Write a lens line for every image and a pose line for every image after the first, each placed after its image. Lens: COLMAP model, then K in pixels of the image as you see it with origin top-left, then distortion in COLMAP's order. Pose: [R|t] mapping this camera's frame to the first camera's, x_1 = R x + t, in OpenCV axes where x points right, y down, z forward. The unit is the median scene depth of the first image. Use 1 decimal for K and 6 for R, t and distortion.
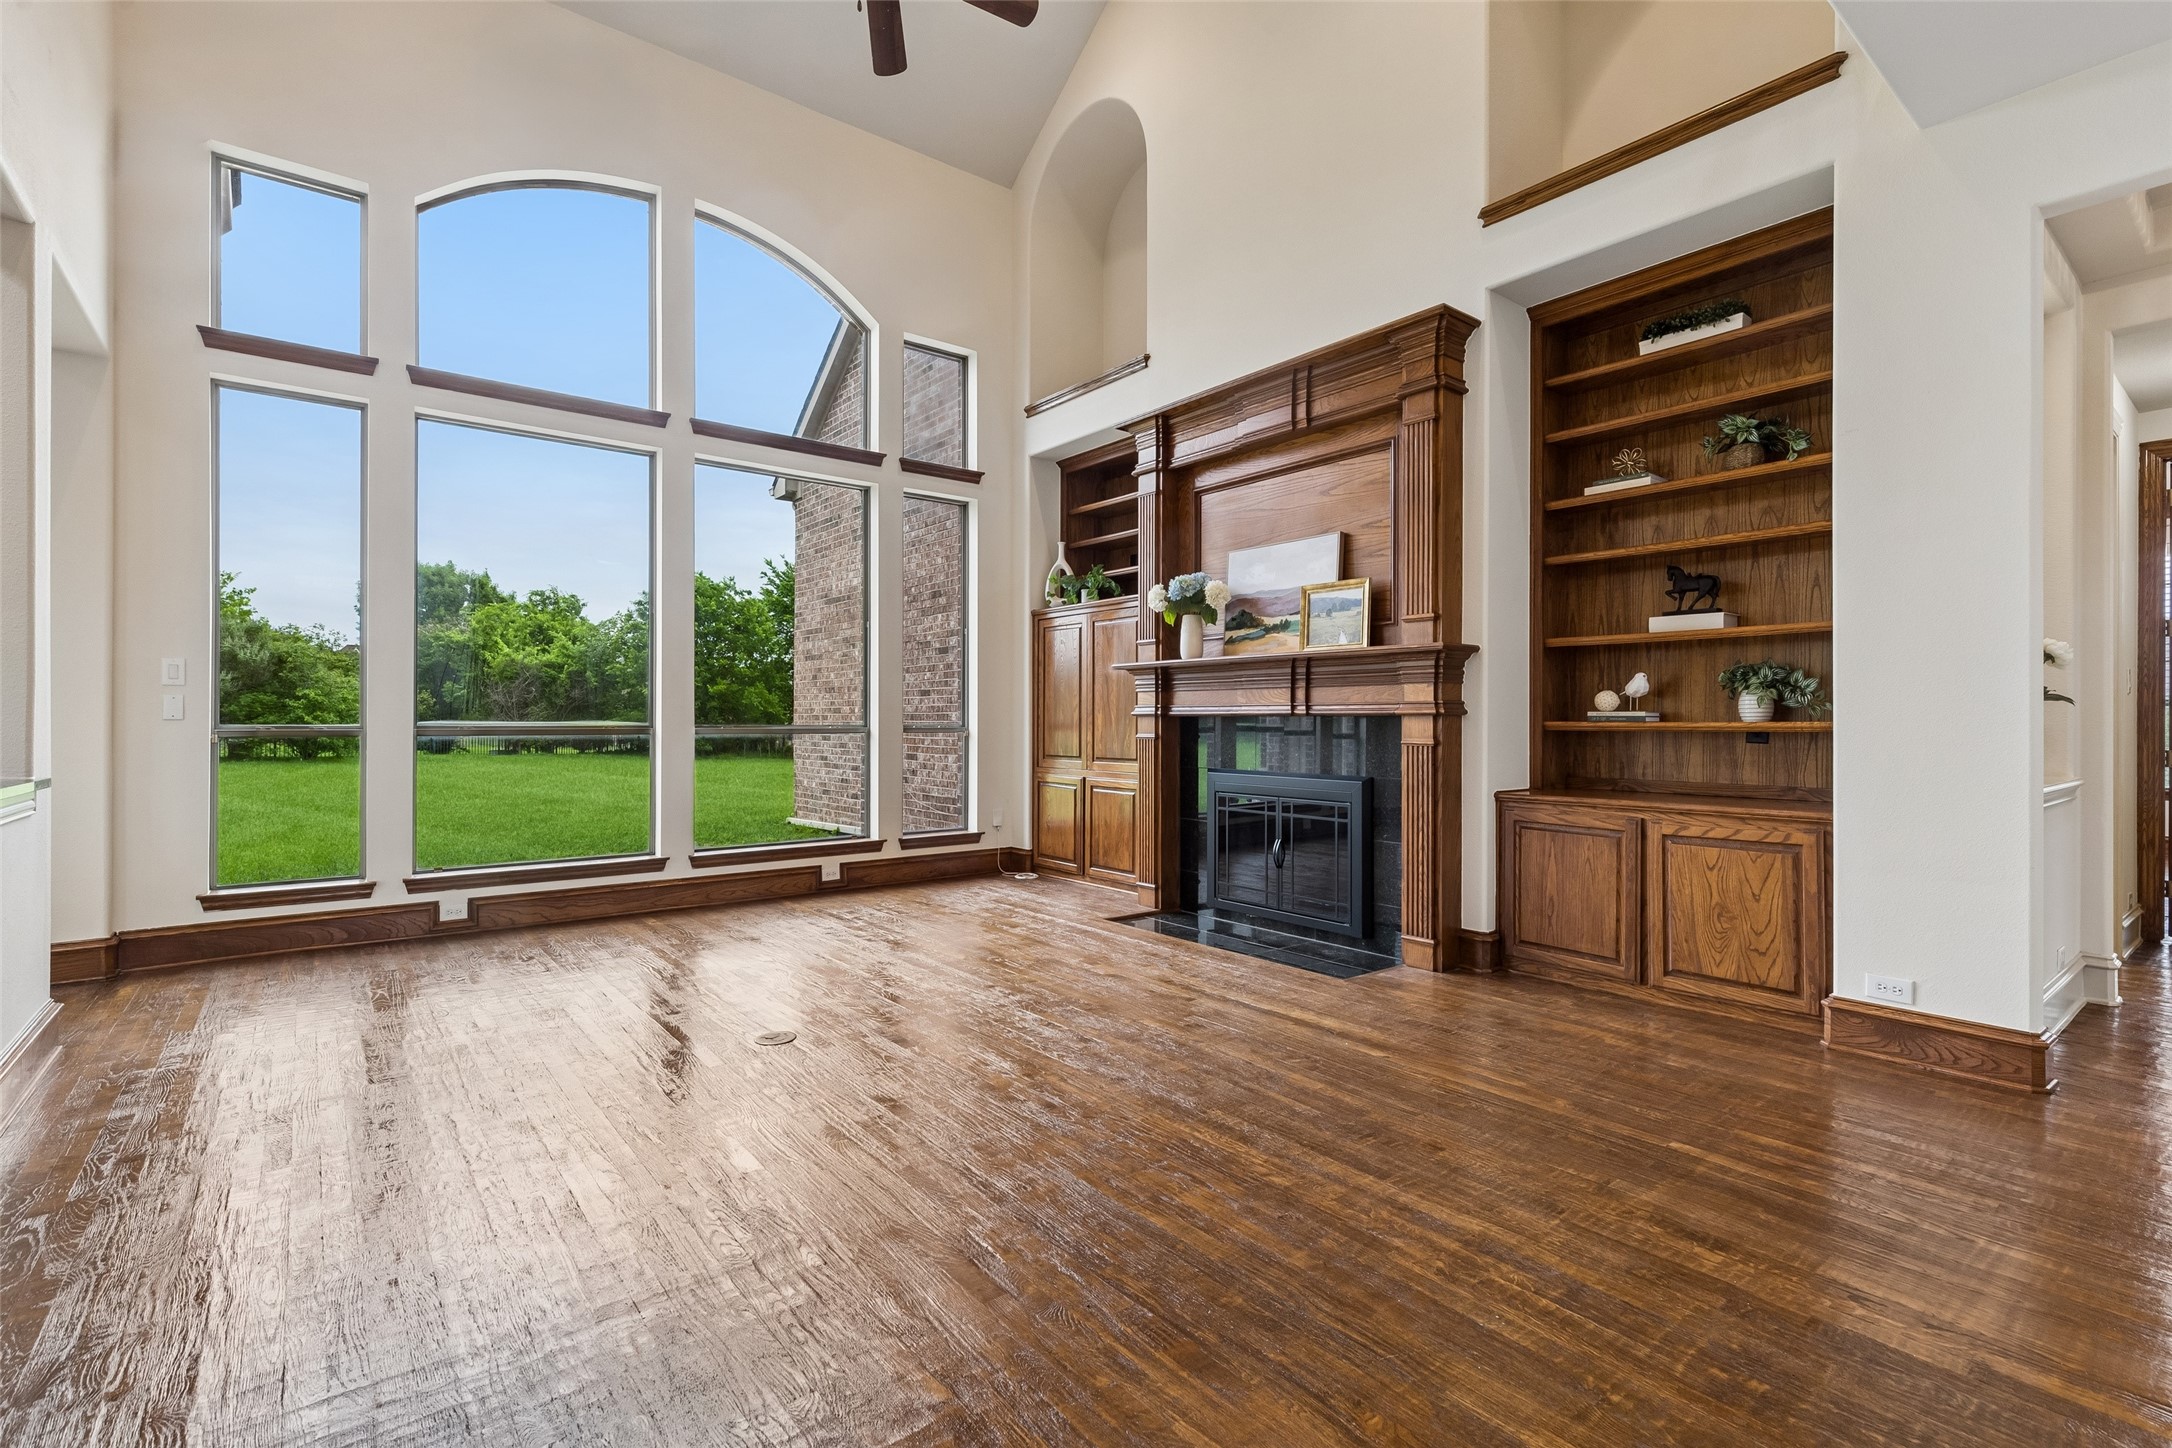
lens RADIAL K [[981.6, 0, 1073.7], [0, 981.6, 722.7], [0, 0, 1]] dist [0.001555, 0.000479]
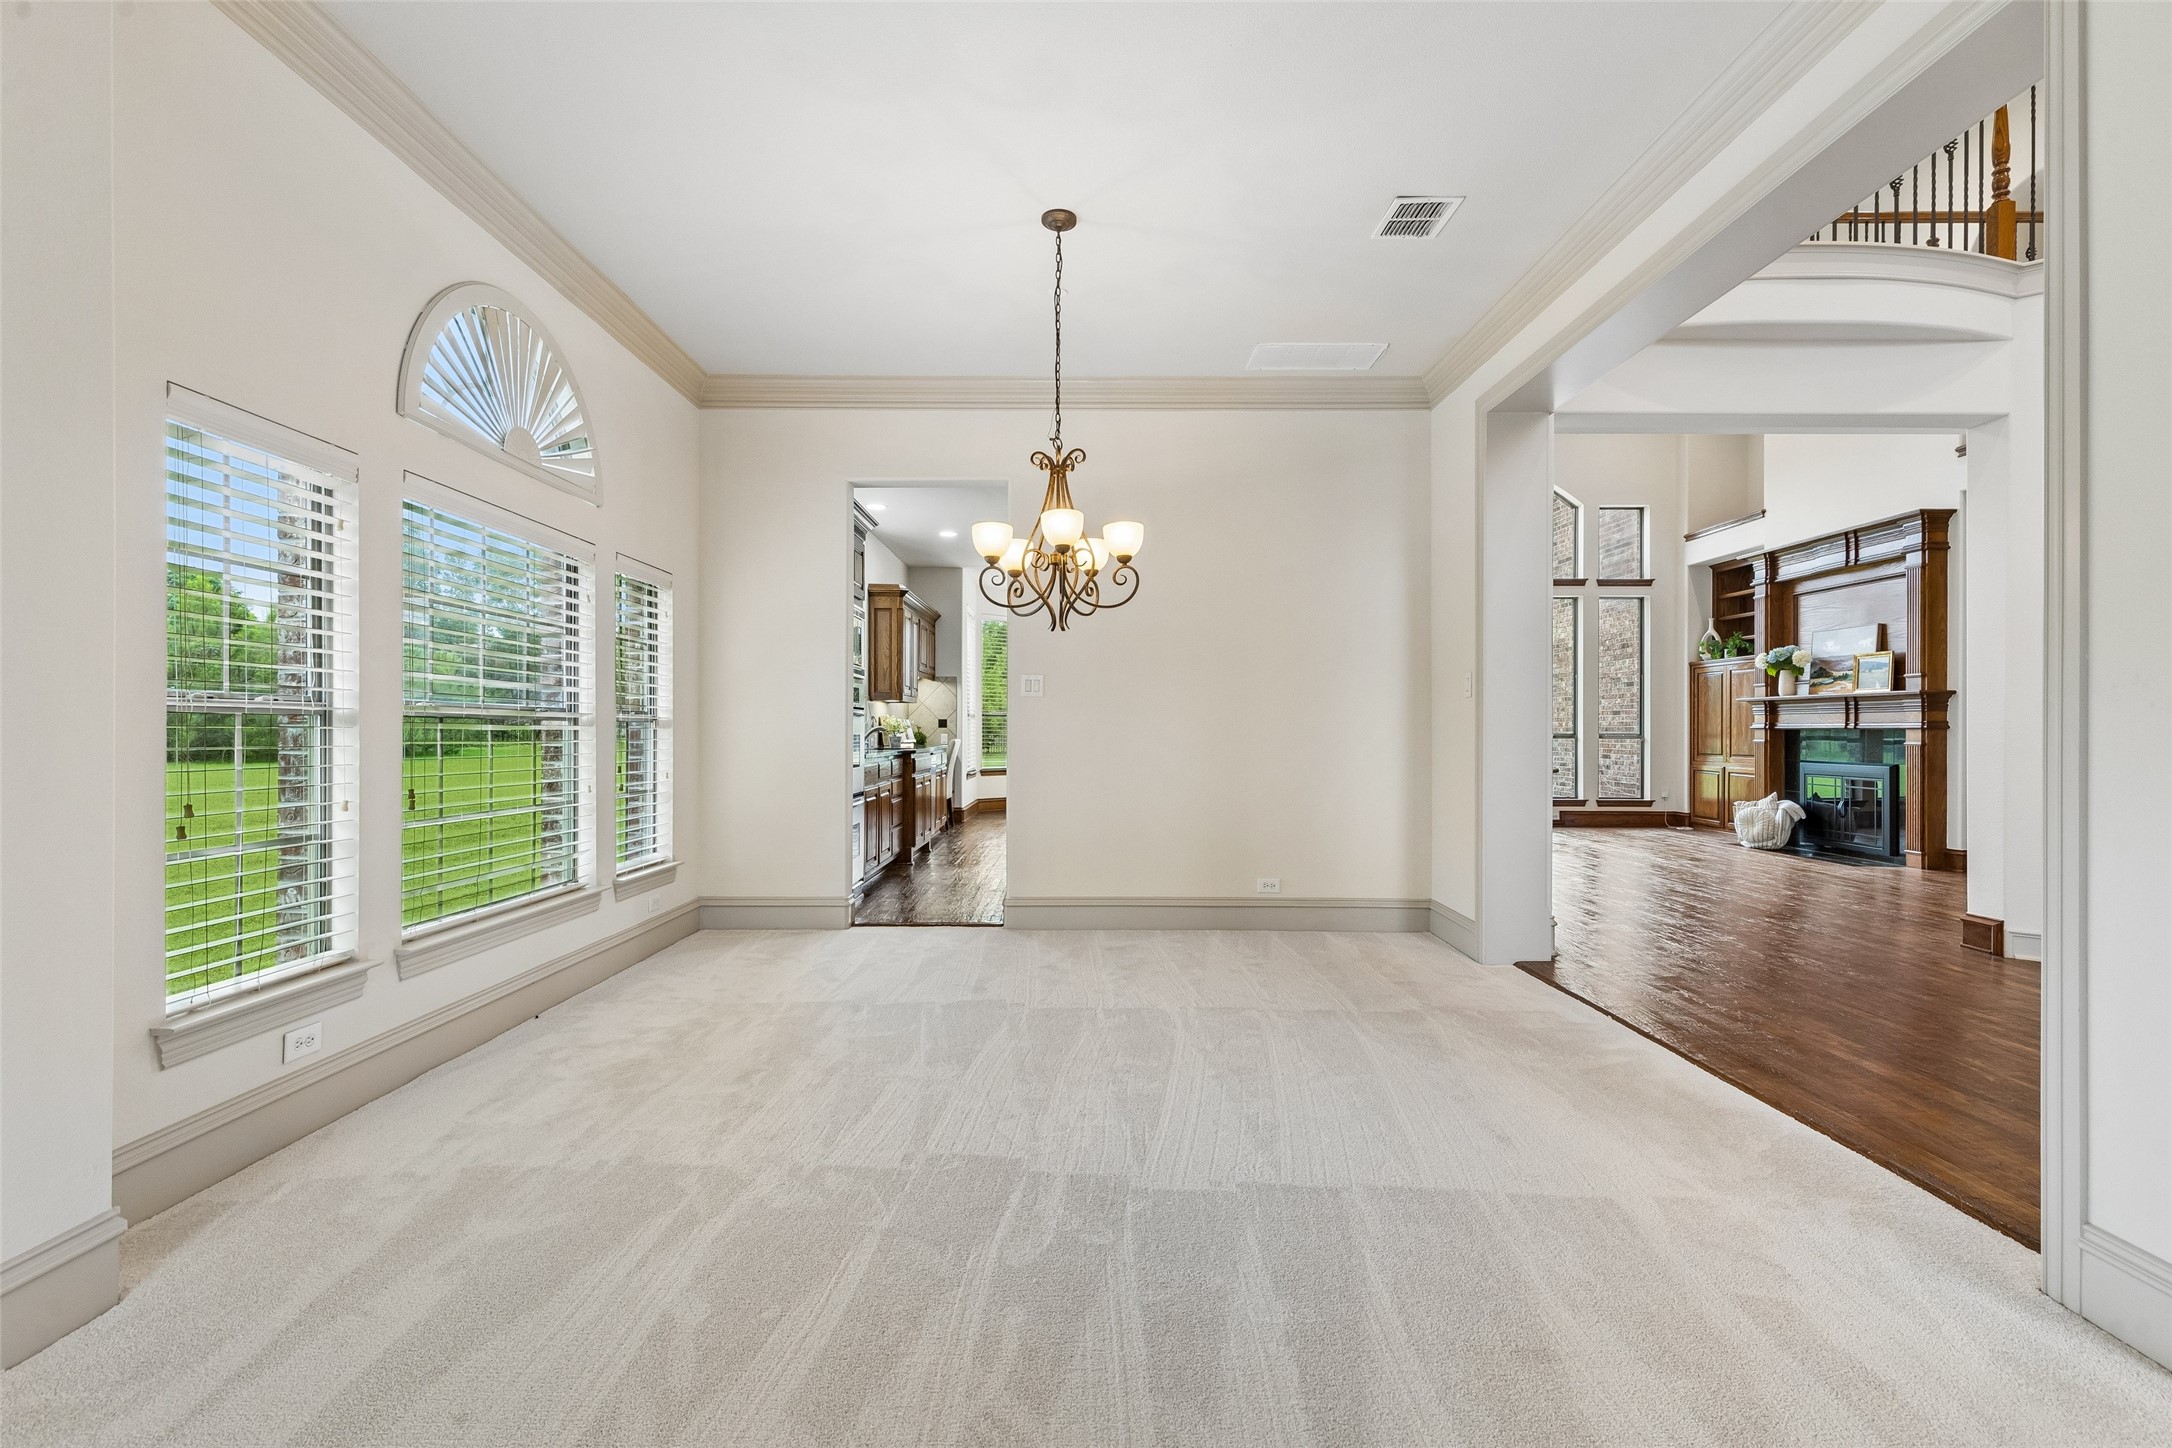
lens RADIAL K [[981.6, 0, 1081.4], [0, 981.6, 722.6], [0, 0, 1]] dist [0.001555, 0.000479]
pose [[0.790262, -0.001535, -0.612767, 0.189176], [-0.005685, 0.999935, -0.009836, 0.005451], [0.612743, 0.011256, 0.790202, -1.059581]]
